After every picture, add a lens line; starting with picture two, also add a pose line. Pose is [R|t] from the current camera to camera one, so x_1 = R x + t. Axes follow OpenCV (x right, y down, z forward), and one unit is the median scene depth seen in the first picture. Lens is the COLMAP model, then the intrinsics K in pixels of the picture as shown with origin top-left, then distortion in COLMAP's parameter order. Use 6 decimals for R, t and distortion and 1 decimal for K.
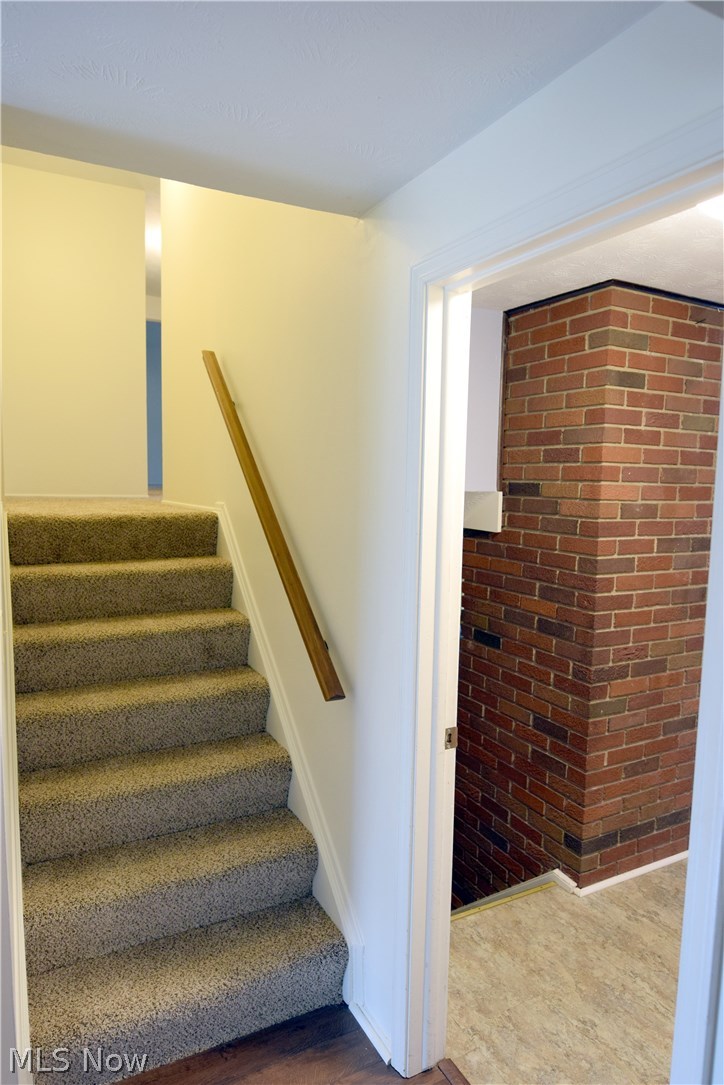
lens RADIAL K [[685.5, 0, 362.7], [0, 685.5, 544.0], [0, 0, 1]] dist [-0.018063, -0.000679]
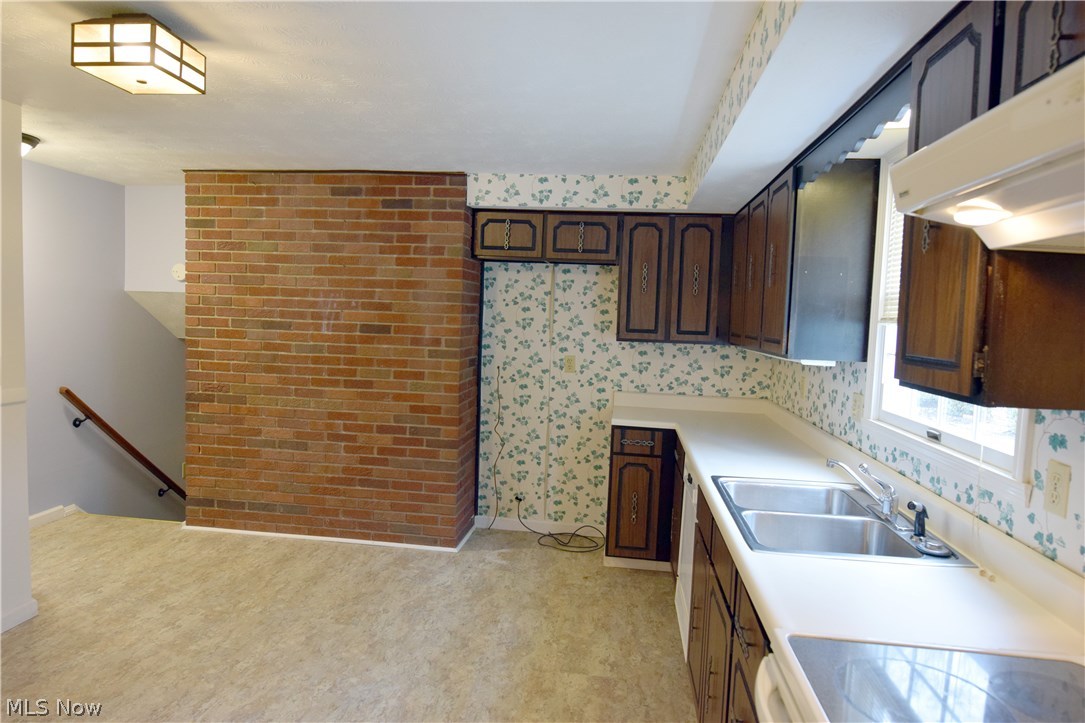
lens RADIAL K [[665.8, 0, 543.9], [0, 665.8, 359.1], [0, 0, 1]] dist [-0.018707, -0.000186]
pose [[0.824411, 0.048896, -0.563876, 1.943920], [-0.075419, 0.996867, -0.023823, 0.069801], [0.560944, 0.062167, 0.825516, 0.123917]]
